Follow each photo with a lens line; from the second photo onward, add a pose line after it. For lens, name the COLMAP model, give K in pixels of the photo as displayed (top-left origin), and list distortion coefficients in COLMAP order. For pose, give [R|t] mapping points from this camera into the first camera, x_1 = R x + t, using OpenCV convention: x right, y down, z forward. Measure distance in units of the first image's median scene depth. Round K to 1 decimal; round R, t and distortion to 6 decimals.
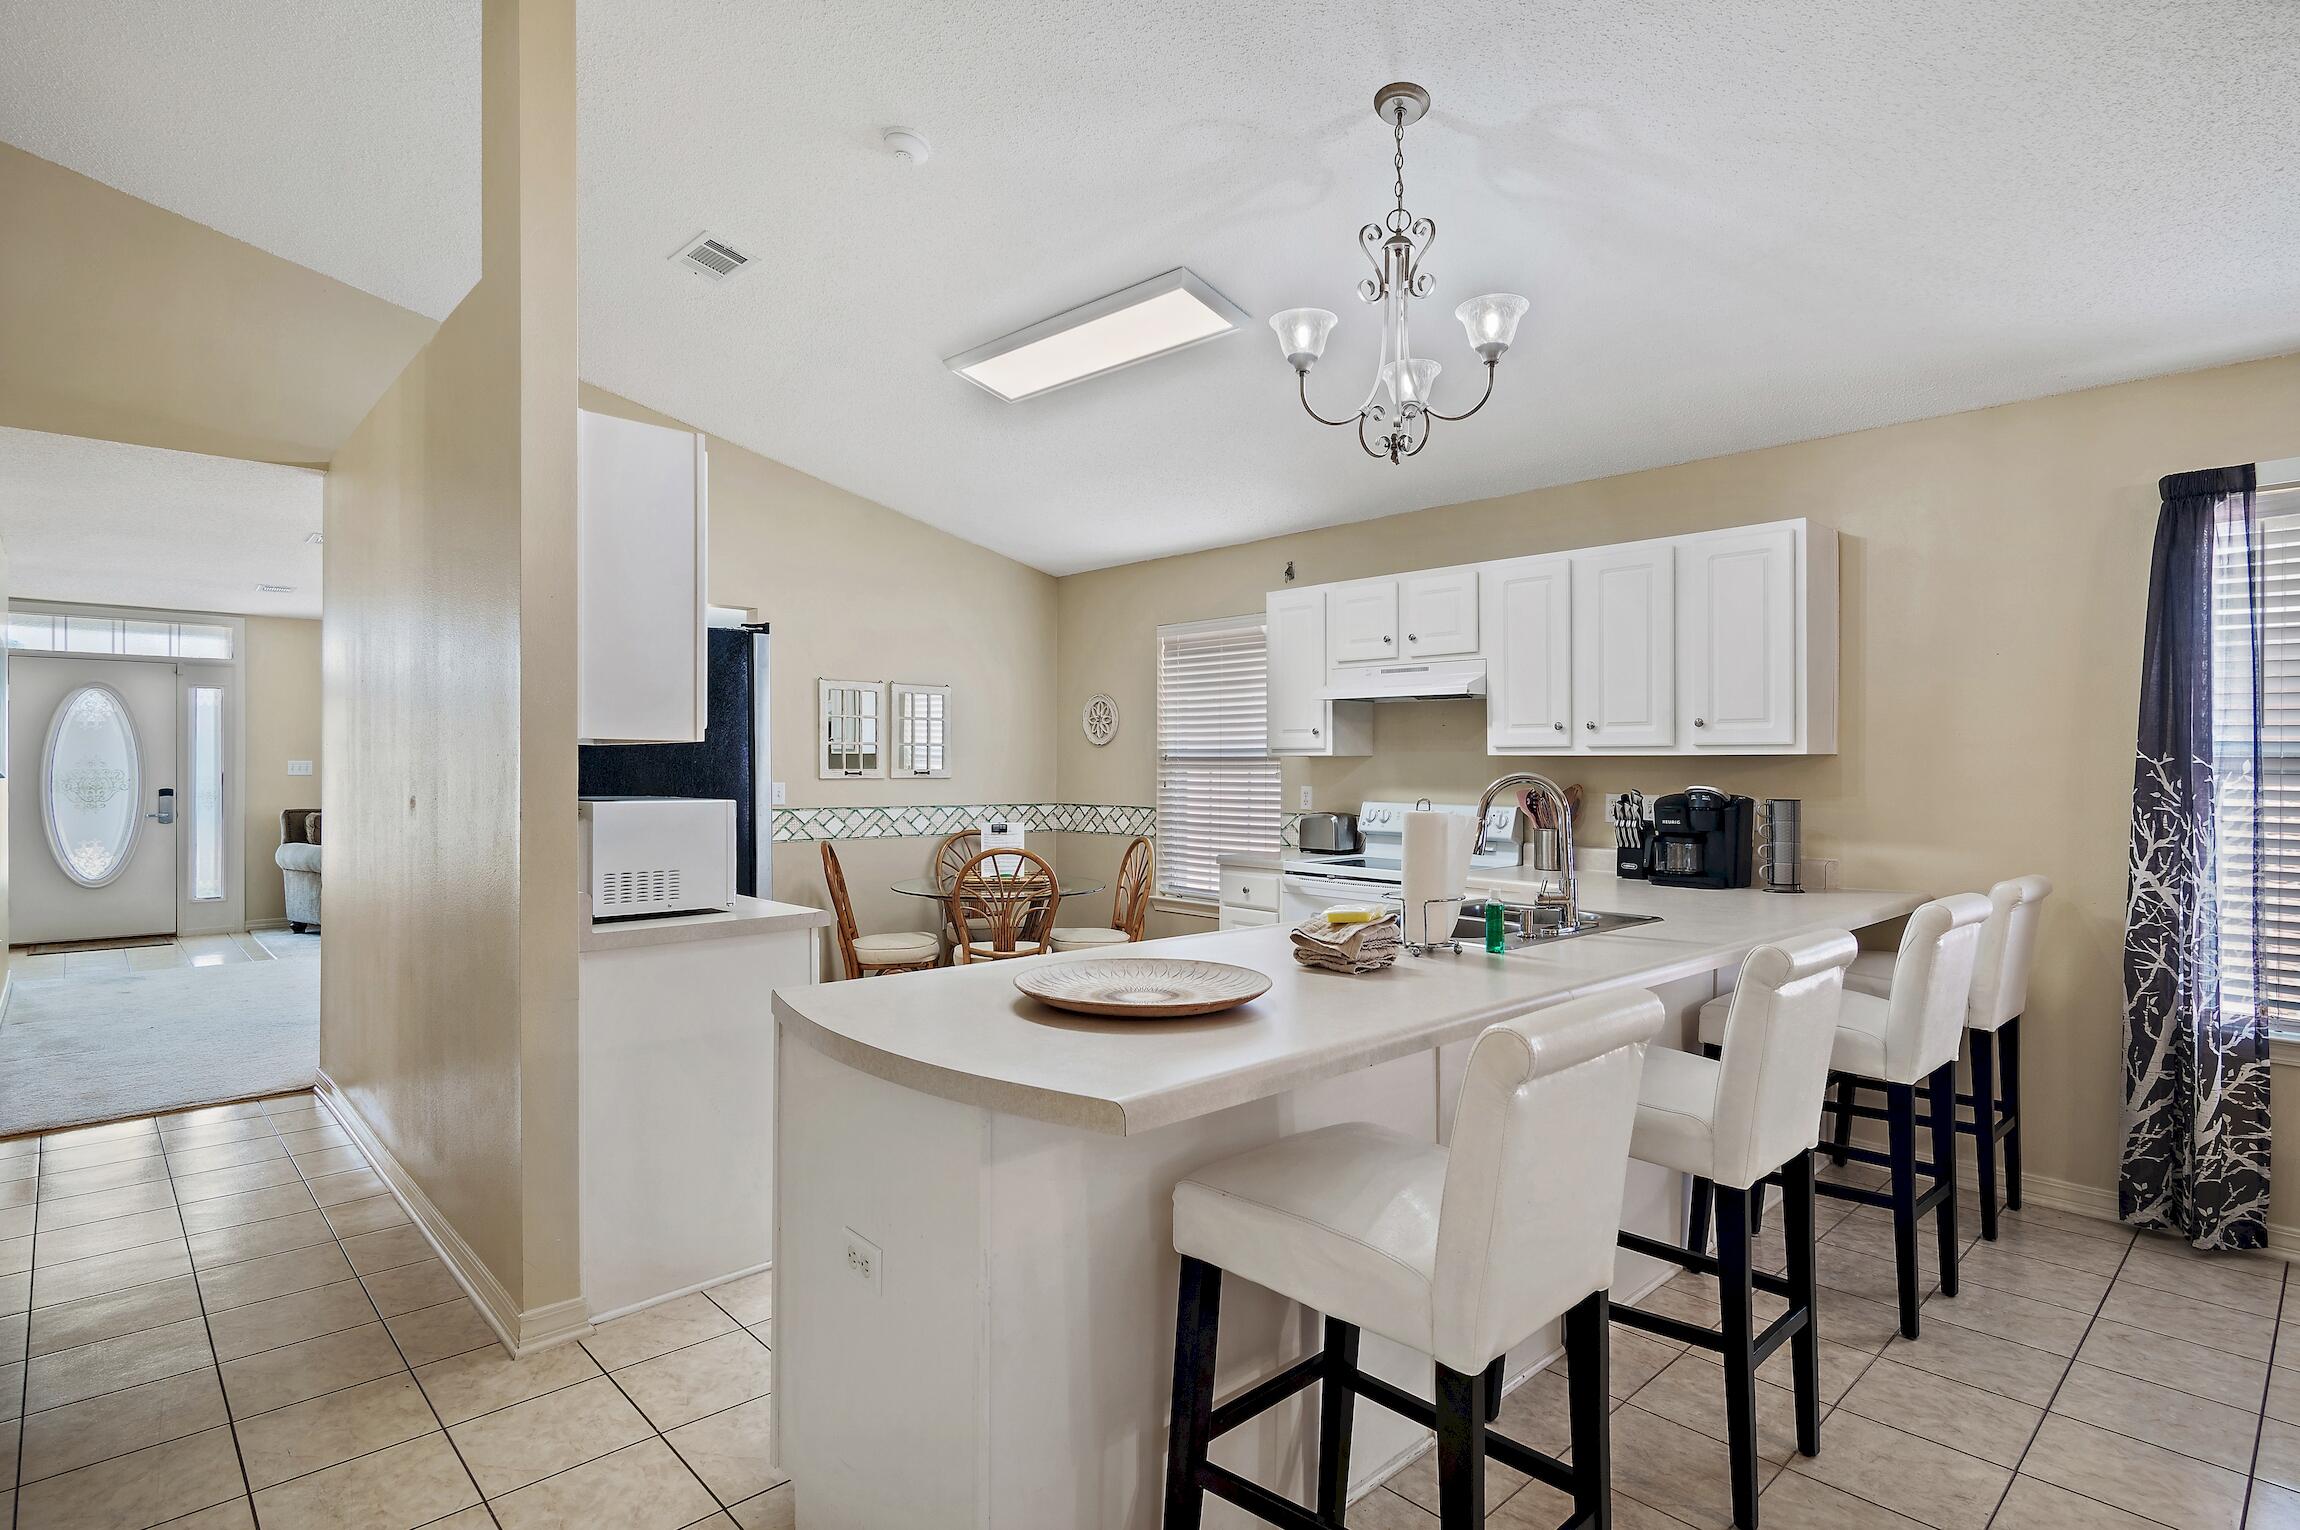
lens RADIAL K [[1168.6, 0, 1163.8], [0, 1168.6, 756.3], [0, 0, 1]] dist [0.011379, -0.001526]
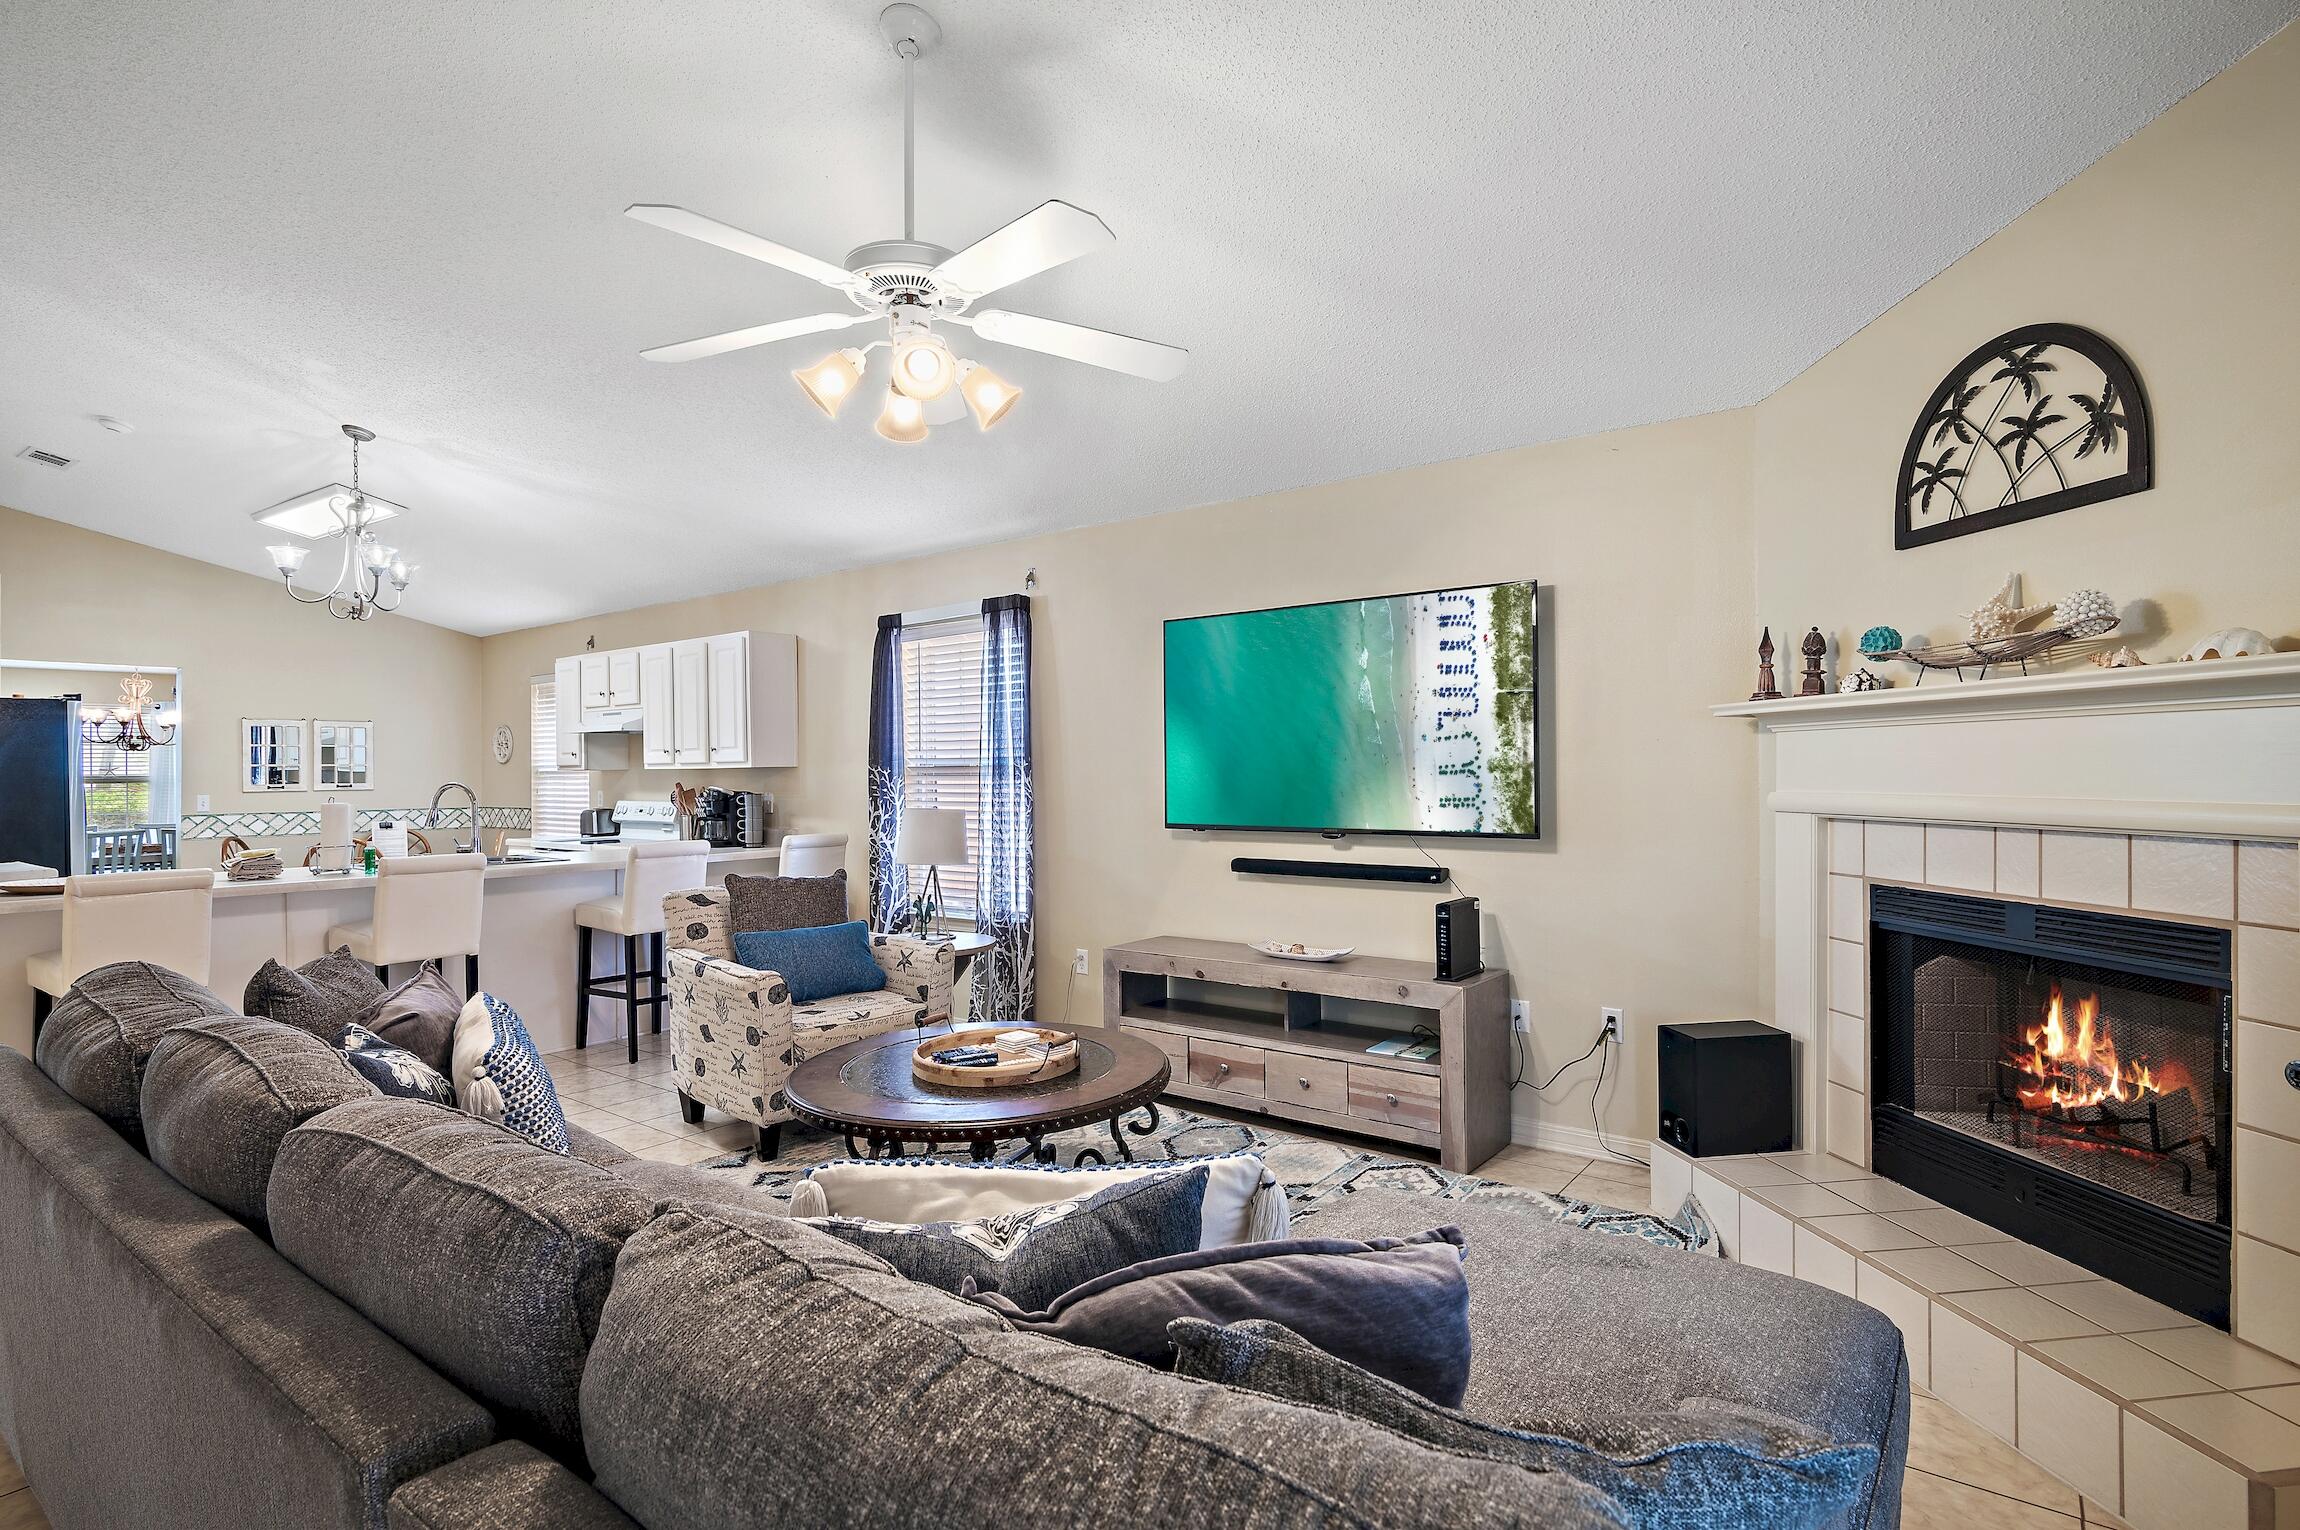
lens RADIAL K [[1168.6, 0, 1149.5], [0, 1168.6, 767.8], [0, 0, 1]] dist [0.011379, -0.001526]
pose [[0.990441, -0.015736, 0.137035, 0.634724], [0.014960, 0.999866, 0.006686, -0.002561], [-0.137121, -0.004572, 0.990544, -0.562701]]
